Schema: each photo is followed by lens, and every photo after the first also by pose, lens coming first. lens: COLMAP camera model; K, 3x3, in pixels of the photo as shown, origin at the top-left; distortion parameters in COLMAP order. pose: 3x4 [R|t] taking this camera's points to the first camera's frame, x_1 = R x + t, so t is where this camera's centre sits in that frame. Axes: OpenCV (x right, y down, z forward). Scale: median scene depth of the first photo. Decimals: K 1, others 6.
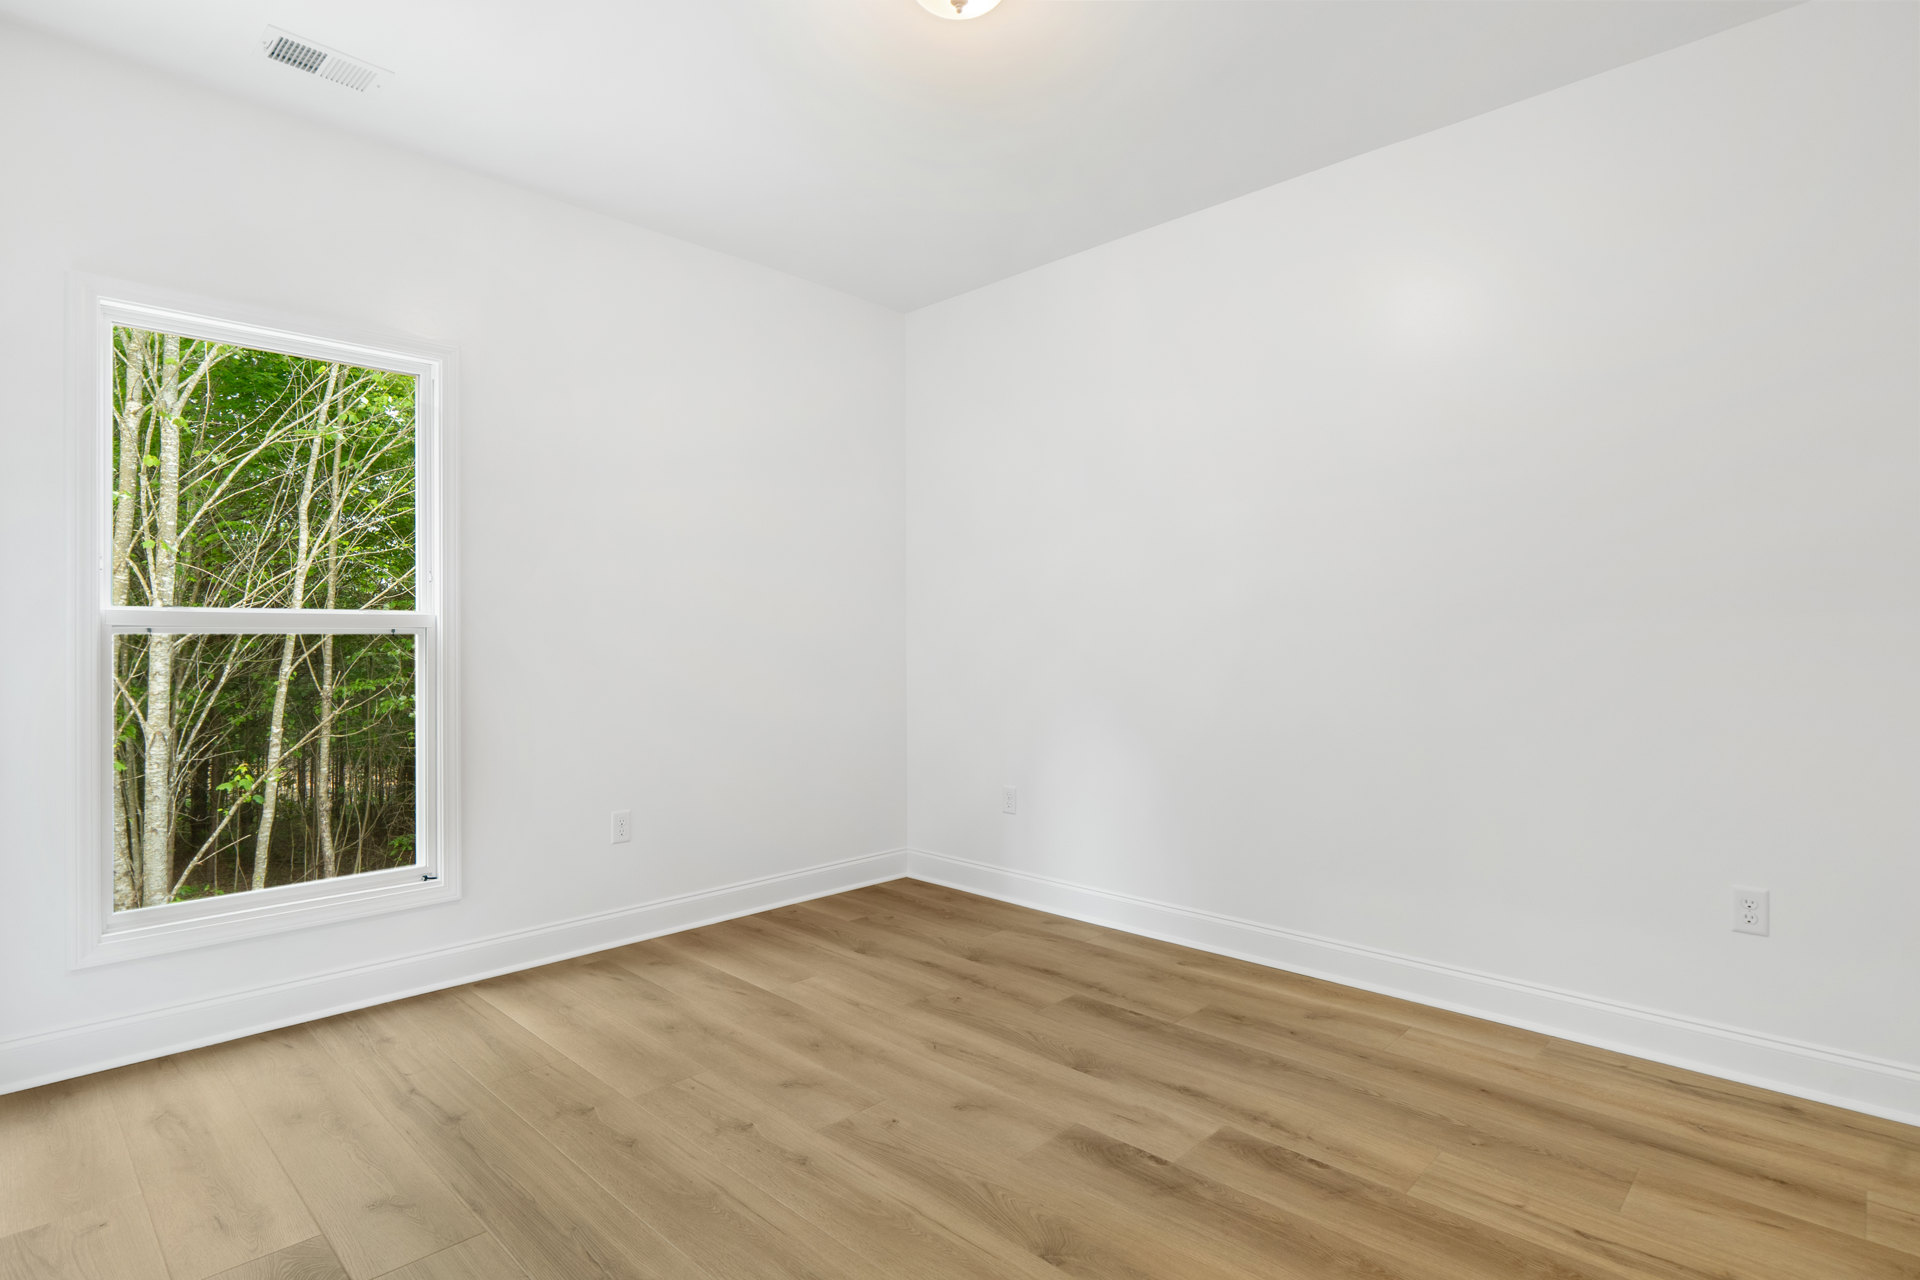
lens RADIAL K [[971.3, 0, 954.4], [0, 971.3, 635.0], [0, 0, 1]] dist [-0.000195, -0.000205]
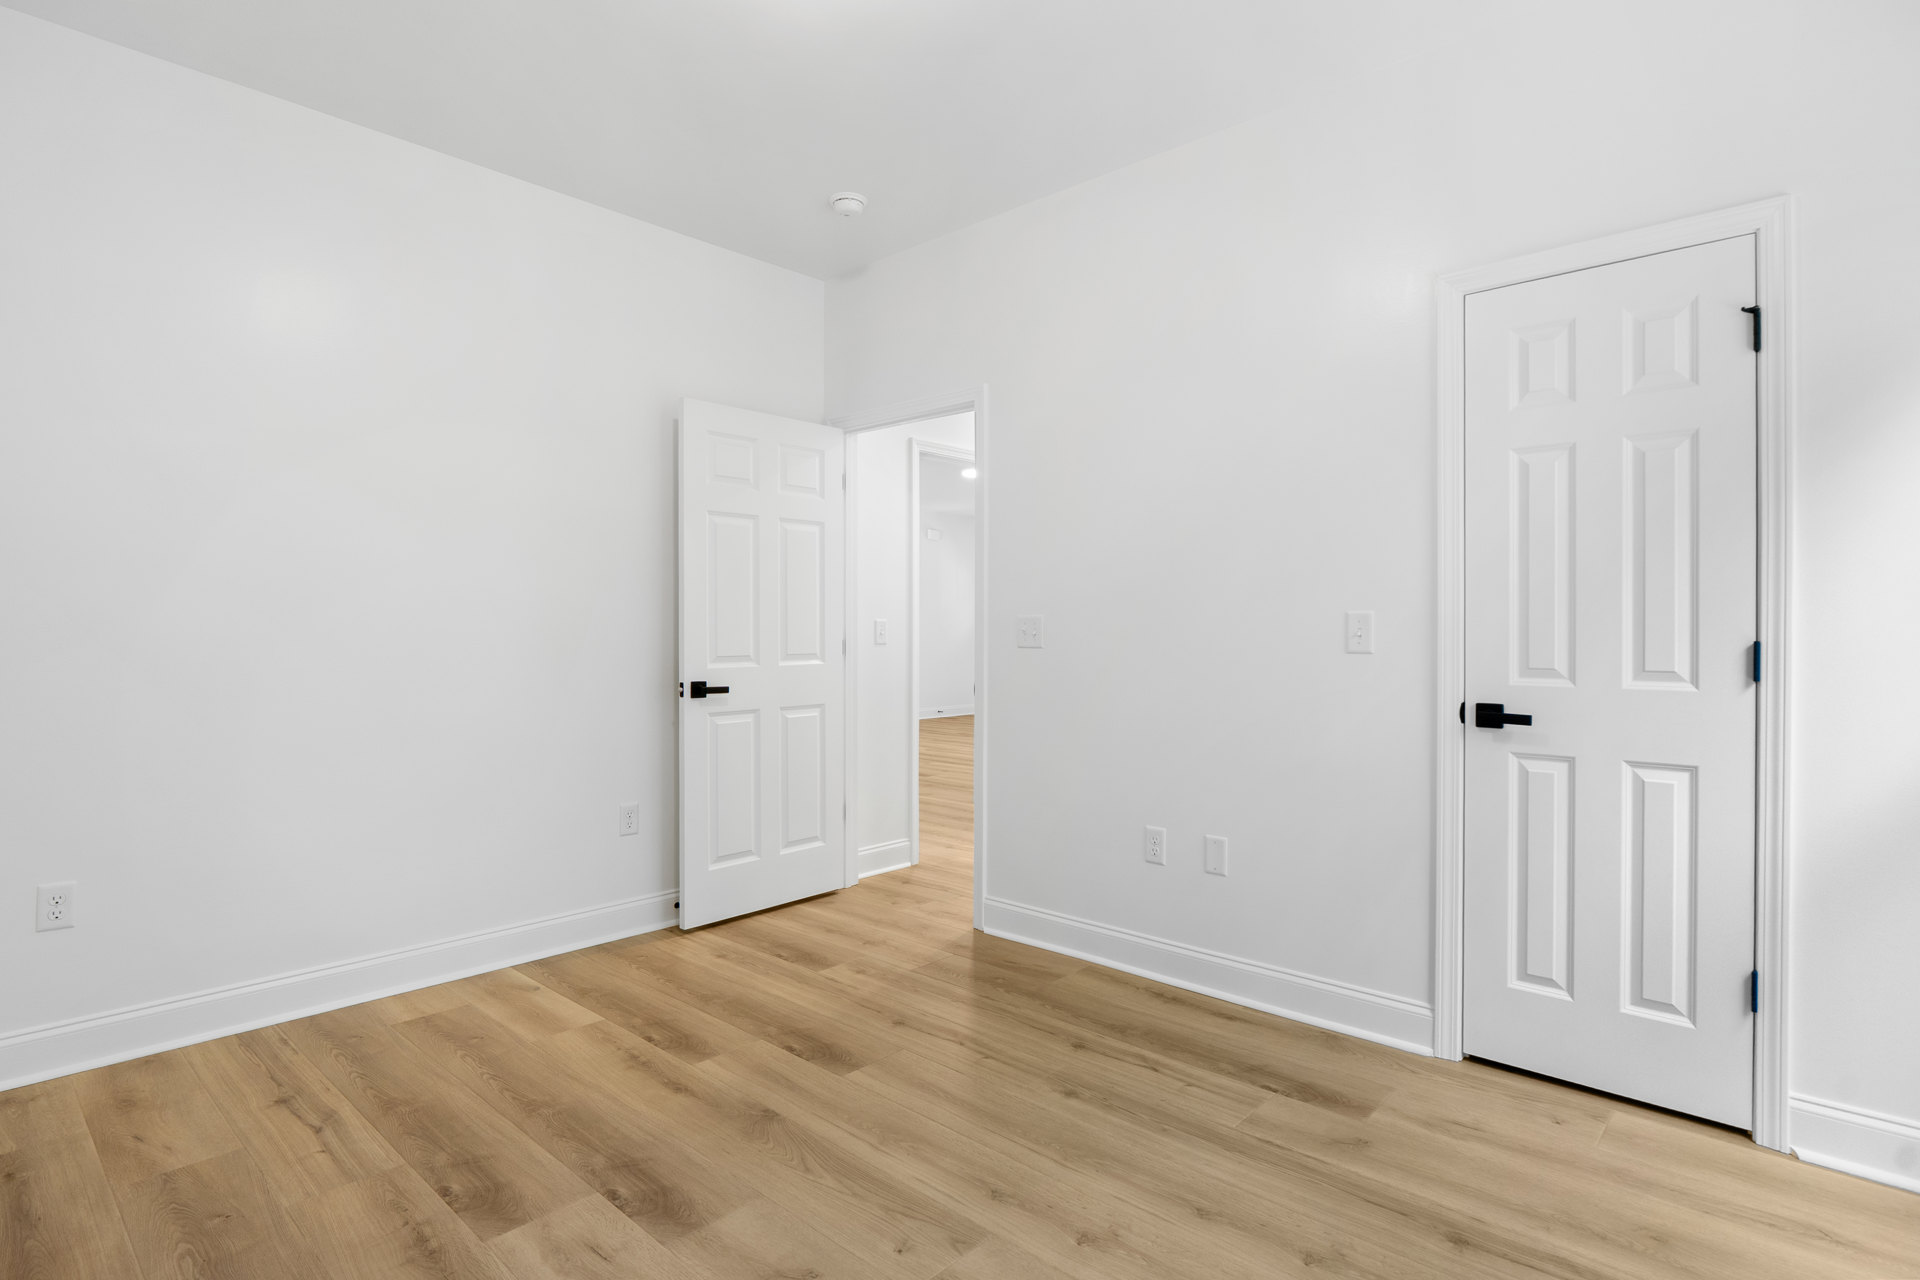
lens RADIAL K [[971.3, 0, 954.4], [0, 971.3, 635.0], [0, 0, 1]] dist [-0.000195, -0.000205]
pose [[-0.999701, 0.000126, -0.024437, -0.095294], [0.000089, 0.999999, 0.001501, 0.004926], [0.024437, 0.001499, -0.999700, 1.953192]]
